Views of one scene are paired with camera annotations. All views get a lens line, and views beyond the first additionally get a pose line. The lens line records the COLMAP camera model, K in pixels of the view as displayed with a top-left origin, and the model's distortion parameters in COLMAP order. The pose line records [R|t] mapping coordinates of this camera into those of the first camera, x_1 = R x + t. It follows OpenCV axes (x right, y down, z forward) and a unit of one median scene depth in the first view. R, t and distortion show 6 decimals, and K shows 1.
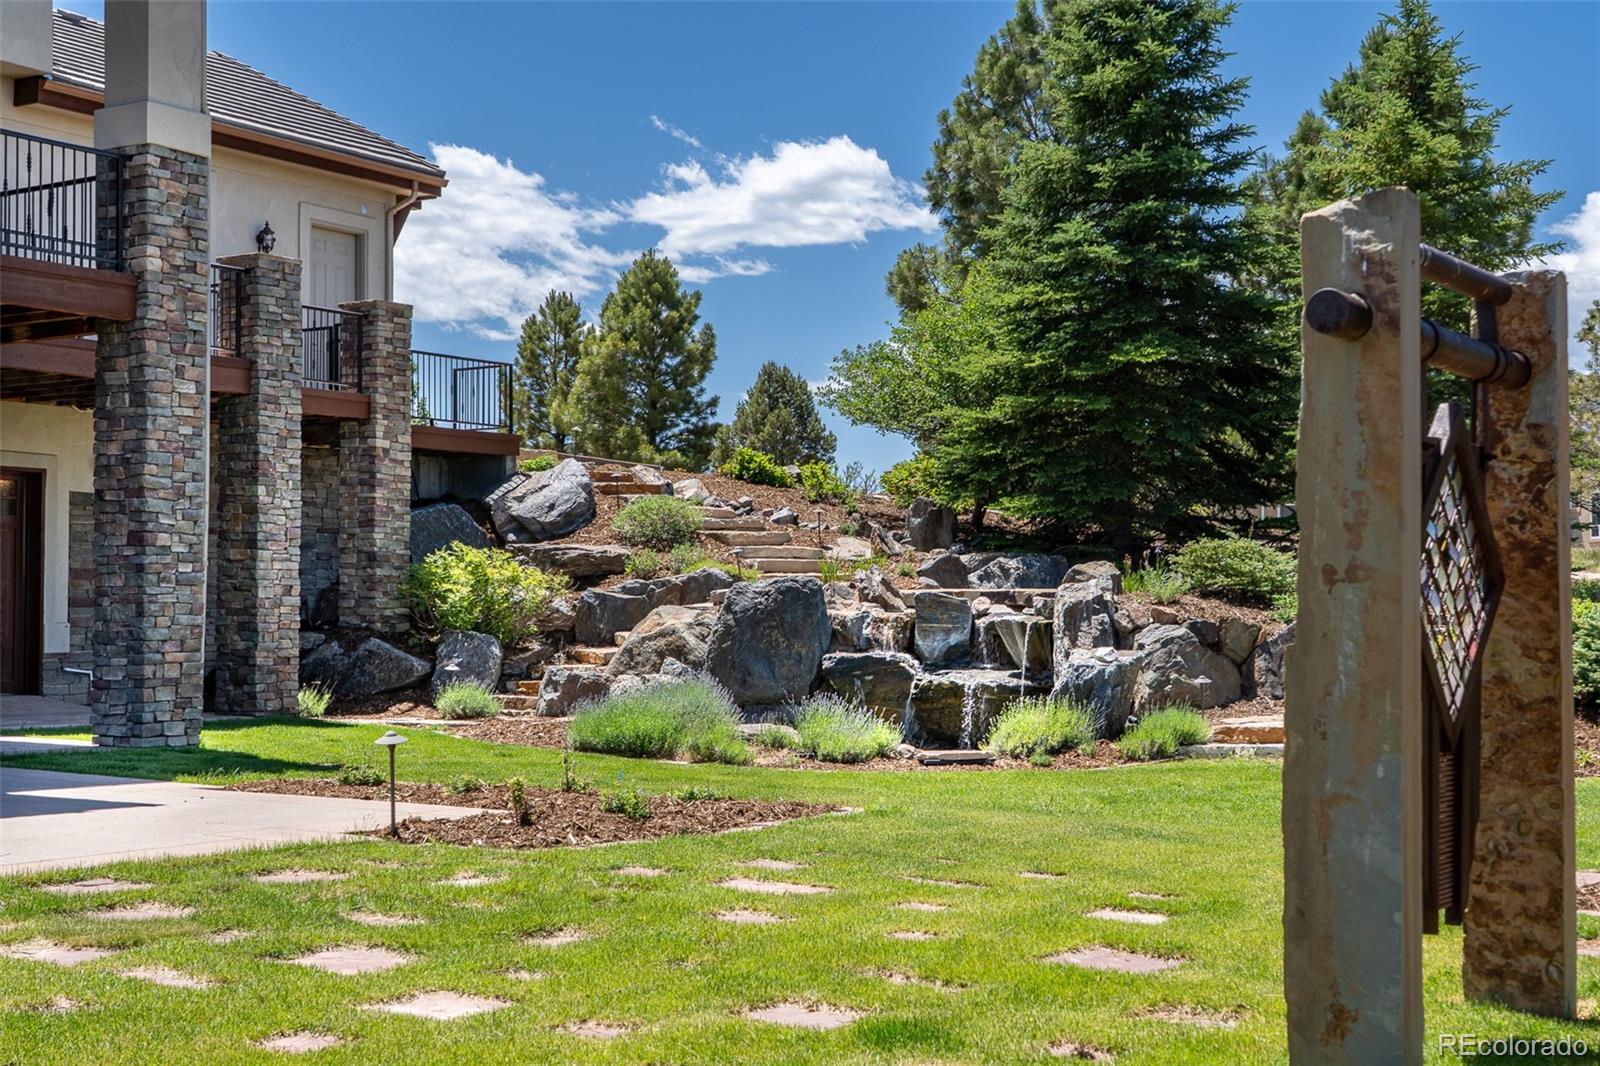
lens RADIAL K [[2290.7, 0, 799.8], [0, 2290.7, 533.6], [0, 0, 1]] dist [0.018883, 0.000000]
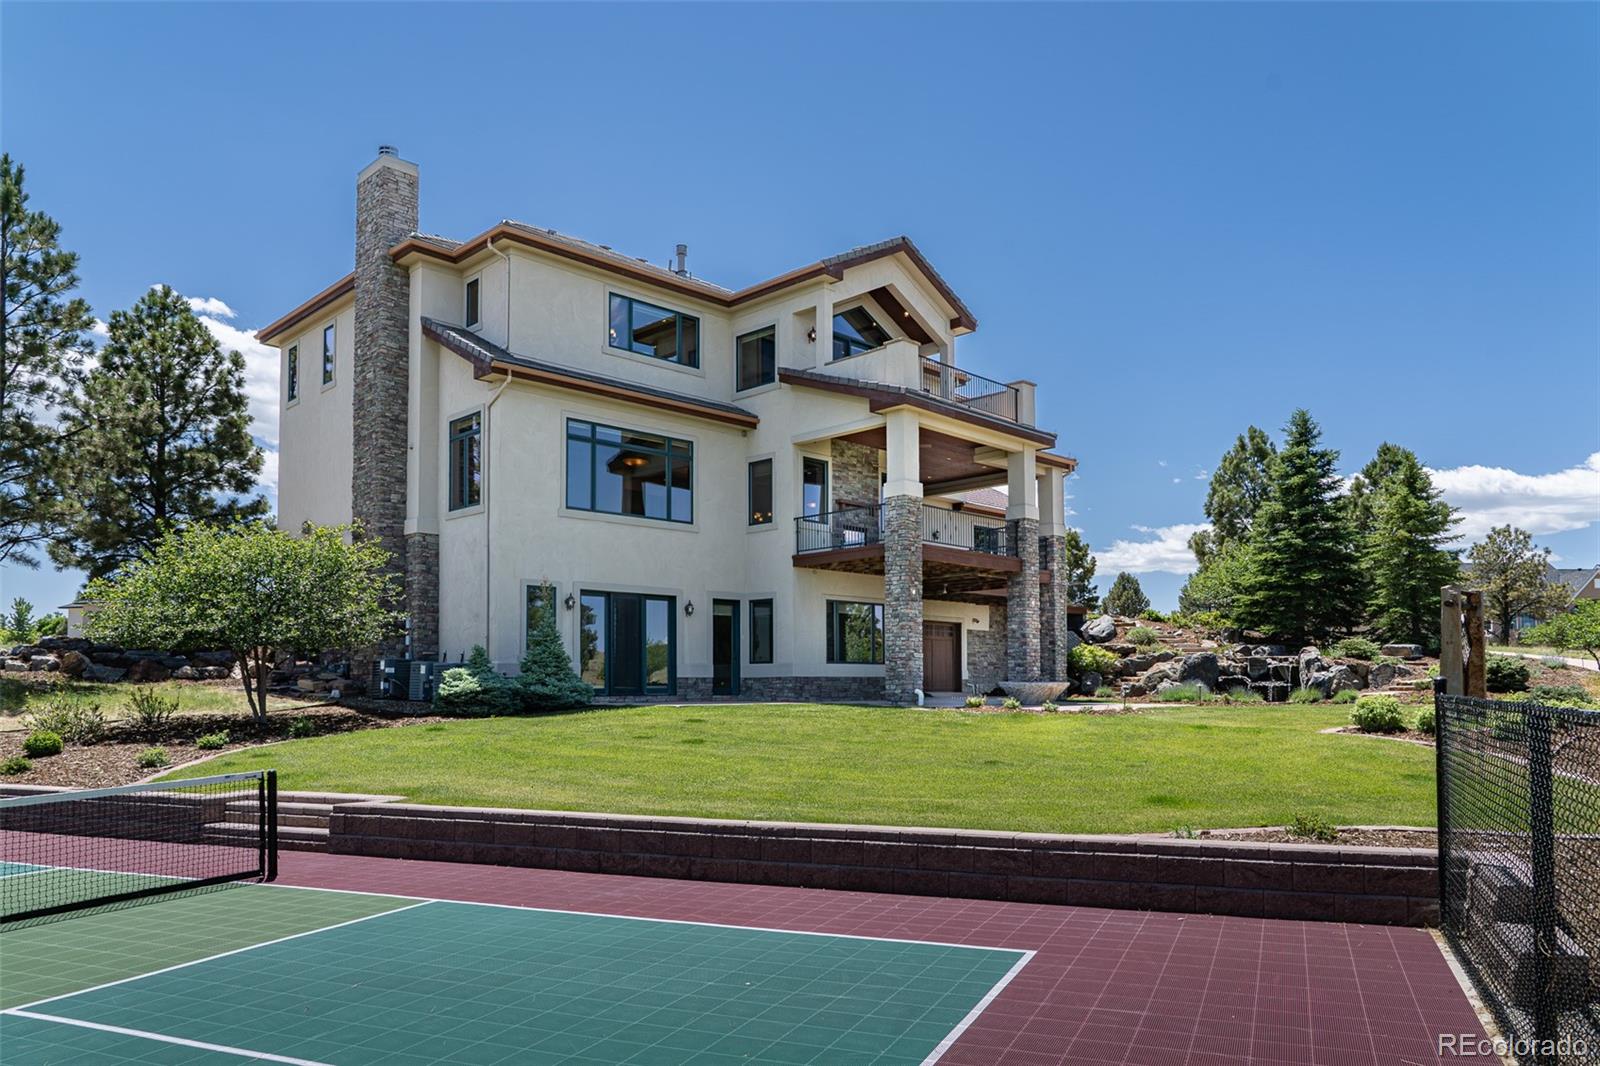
lens RADIAL K [[1085.8, 0, 862.4], [0, 1085.8, 628.8], [0, 0, 1]] dist [-0.006984, -0.002583]
pose [[0.984199, -0.016042, -0.176339, -0.183936], [0.014027, 0.999821, -0.012663, -0.001563], [0.176510, 0.009989, 0.984248, -0.496563]]
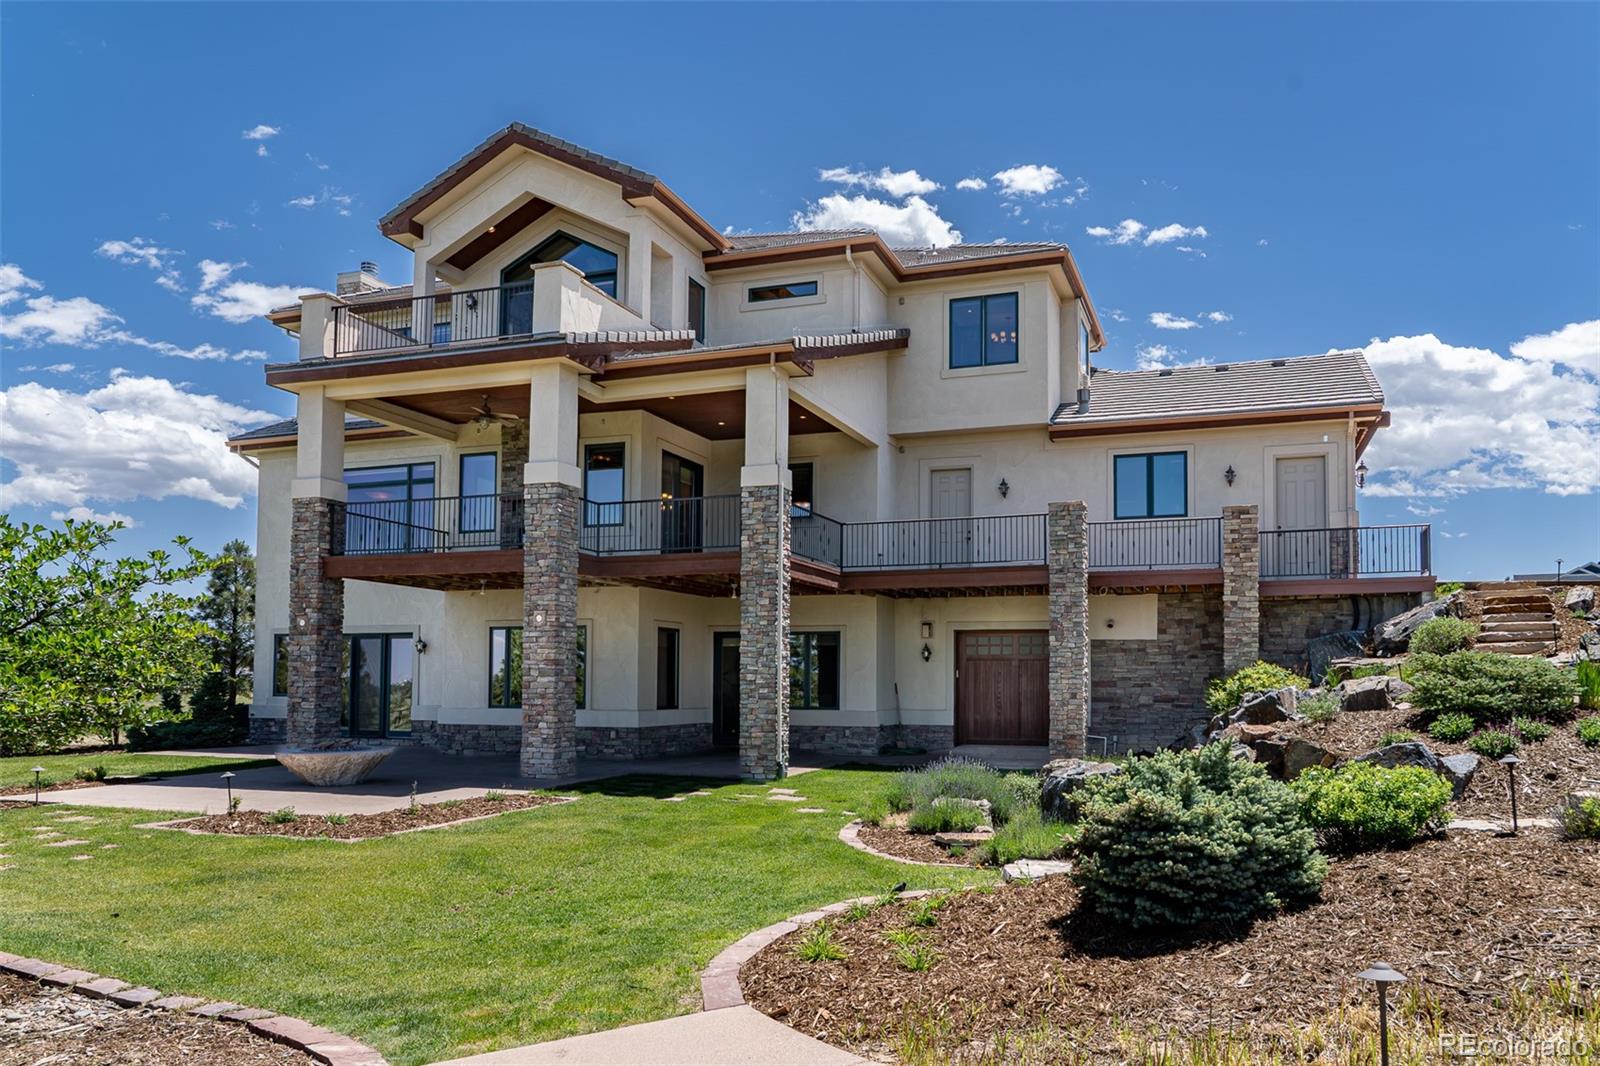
lens RADIAL K [[1085.8, 0, 865.3], [0, 1085.8, 629.5], [0, 0, 1]] dist [-0.006984, -0.002583]
pose [[0.233850, -0.047353, -0.971119, 0.419306], [0.036835, 0.998528, -0.039819, 0.001520], [0.971575, -0.026459, 0.235250, 0.528216]]
